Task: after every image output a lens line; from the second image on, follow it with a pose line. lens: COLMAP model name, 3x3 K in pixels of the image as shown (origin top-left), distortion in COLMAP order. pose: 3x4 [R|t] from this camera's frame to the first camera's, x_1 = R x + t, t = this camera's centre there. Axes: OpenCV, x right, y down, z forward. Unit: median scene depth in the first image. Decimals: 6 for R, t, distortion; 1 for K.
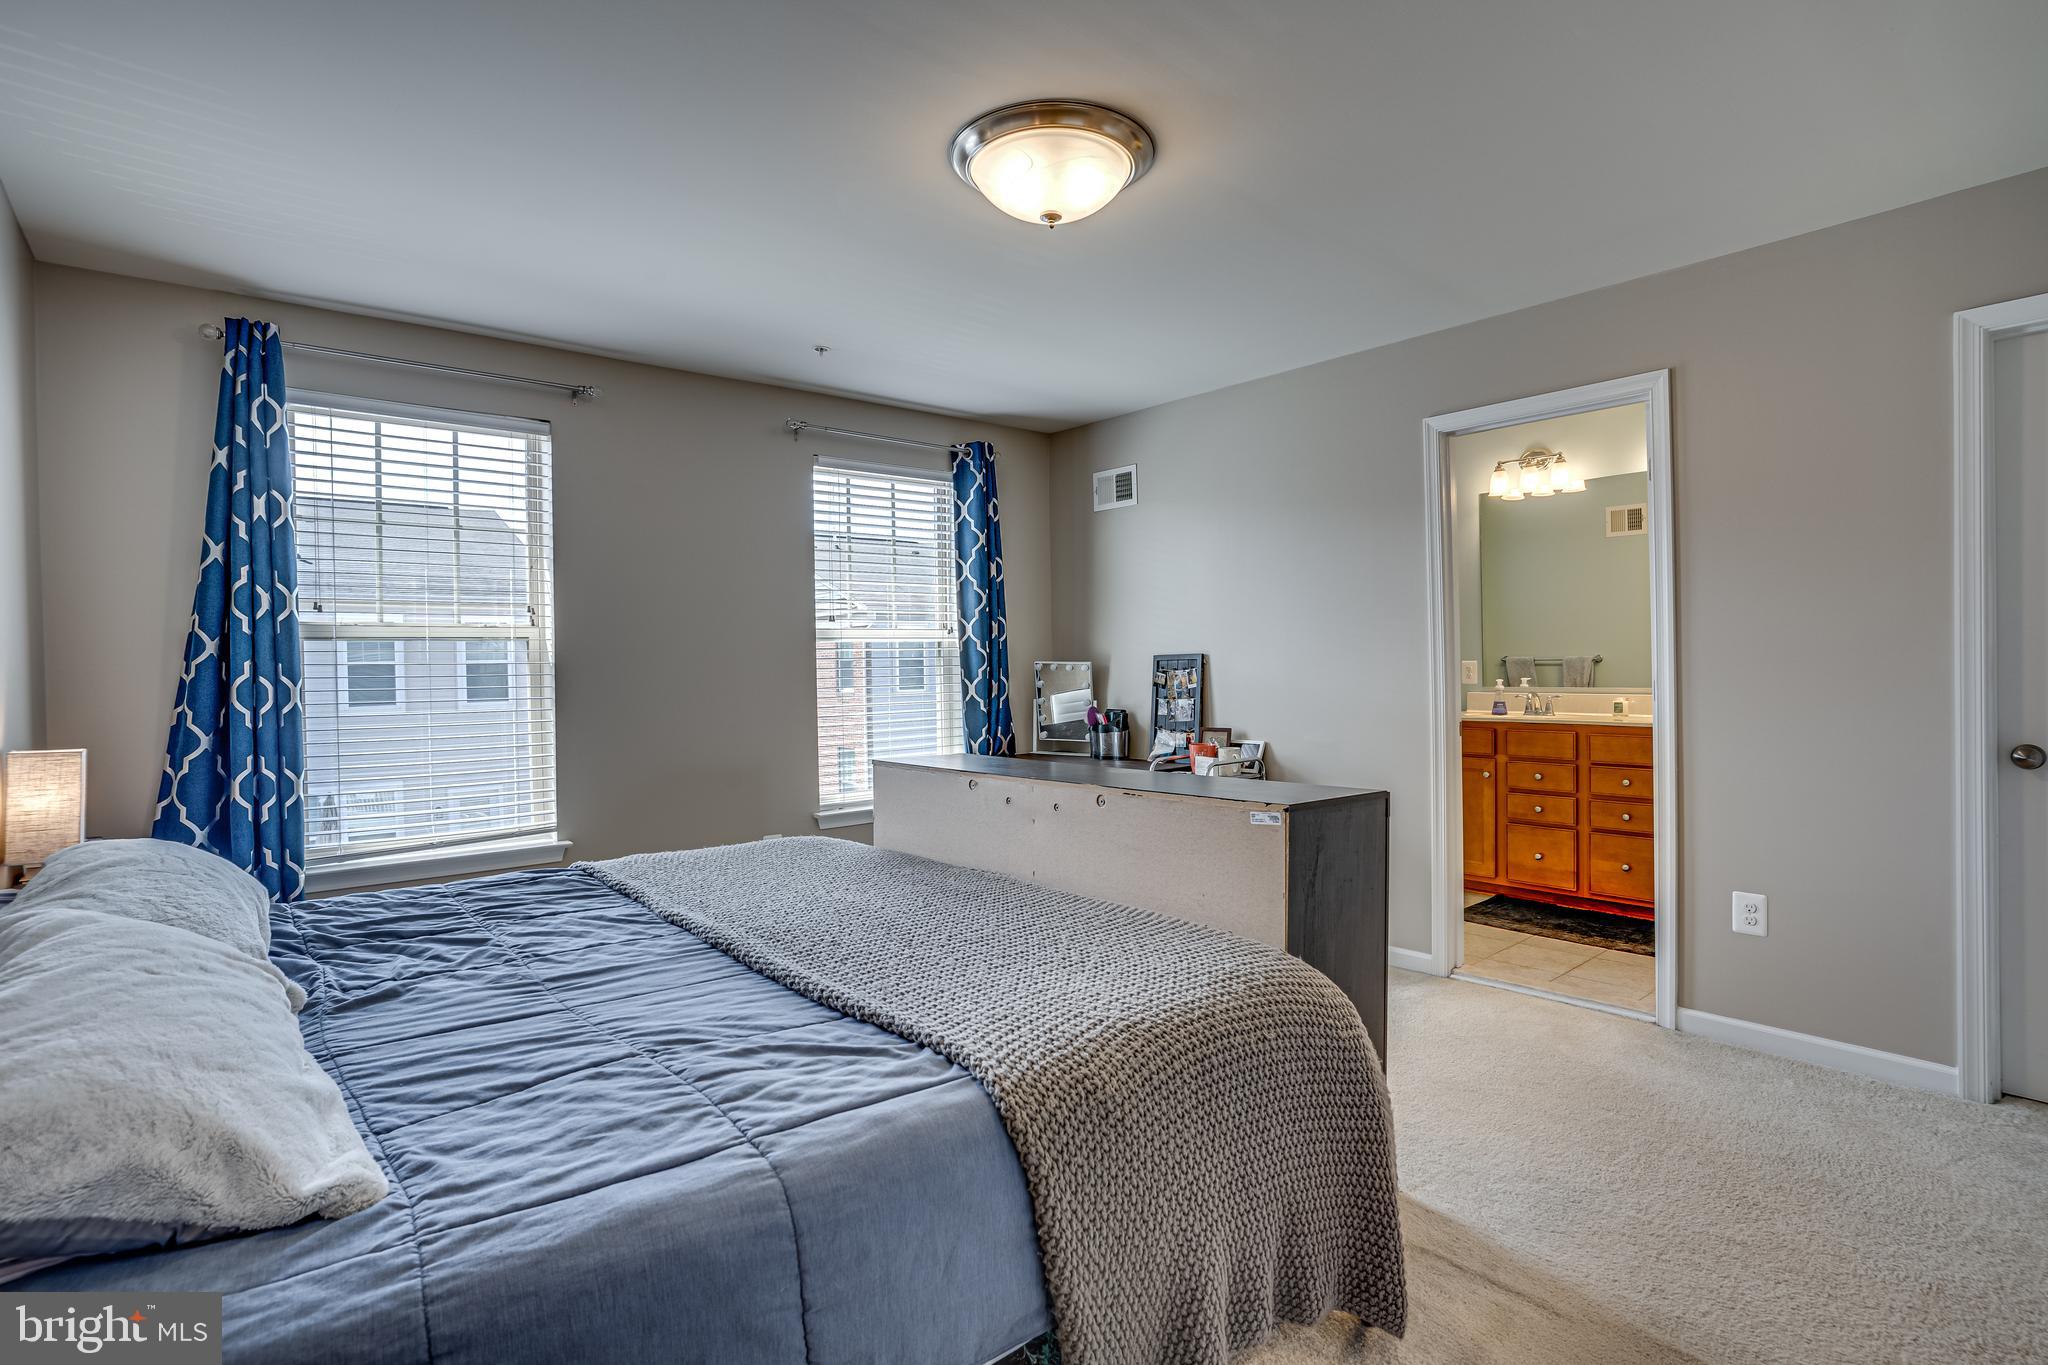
lens RADIAL K [[984.3, 0, 1037.4], [0, 984.3, 676.3], [0, 0, 1]] dist [0.012369, 0.000247]
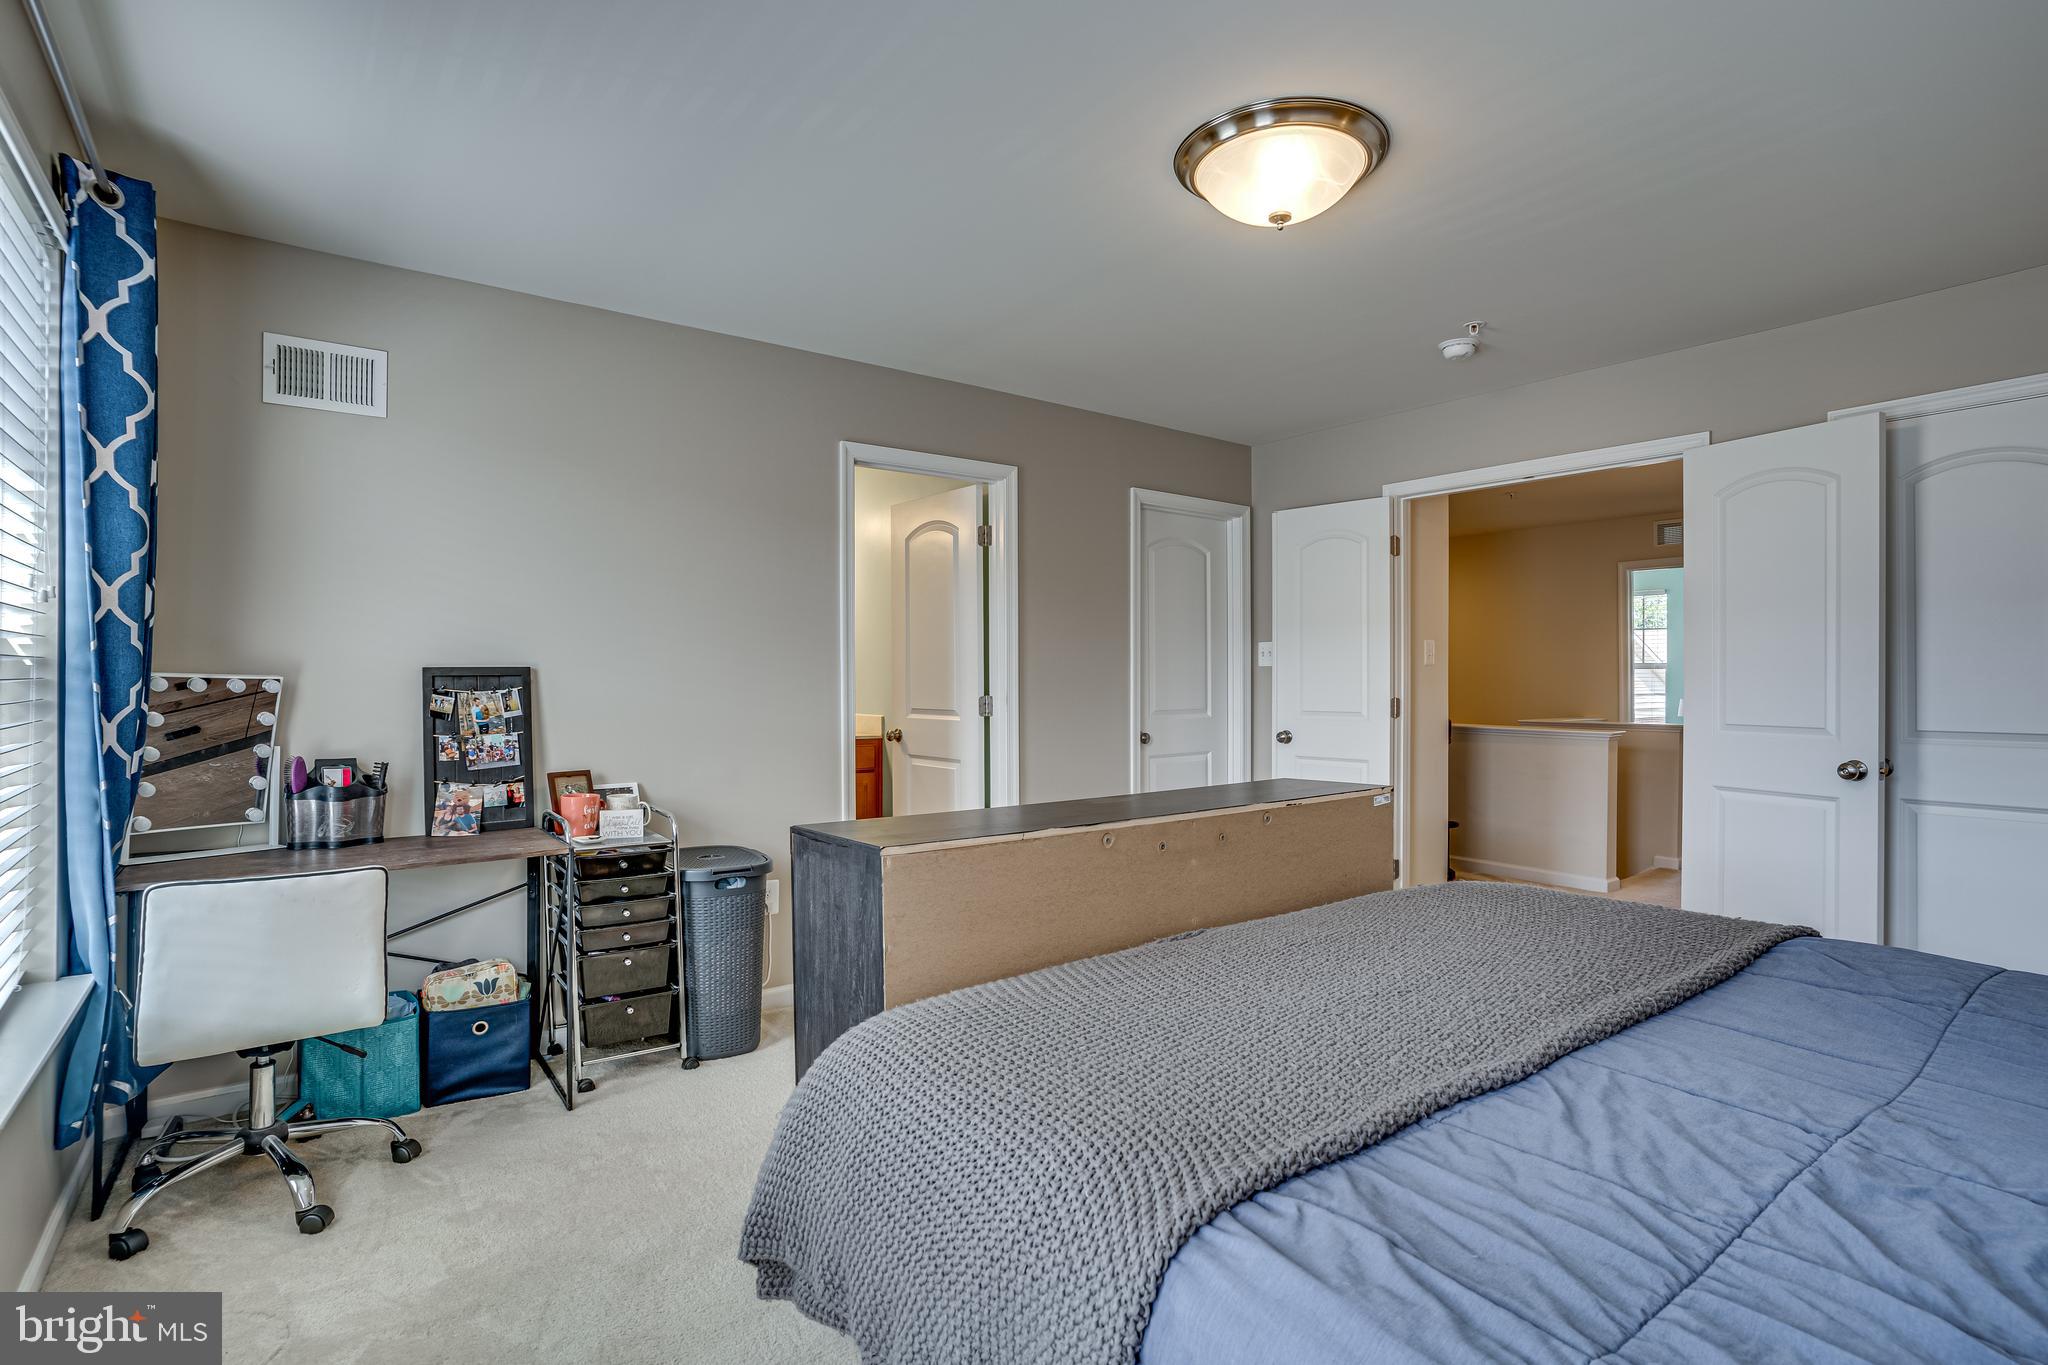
lens RADIAL K [[984.3, 0, 1037.4], [0, 984.3, 676.3], [0, 0, 1]] dist [0.012369, 0.000247]
pose [[0.107741, 0.018515, 0.994007, -0.467364], [0.011914, 0.999731, -0.019913, 0.001575], [-0.994108, 0.013988, 0.107492, 0.548014]]
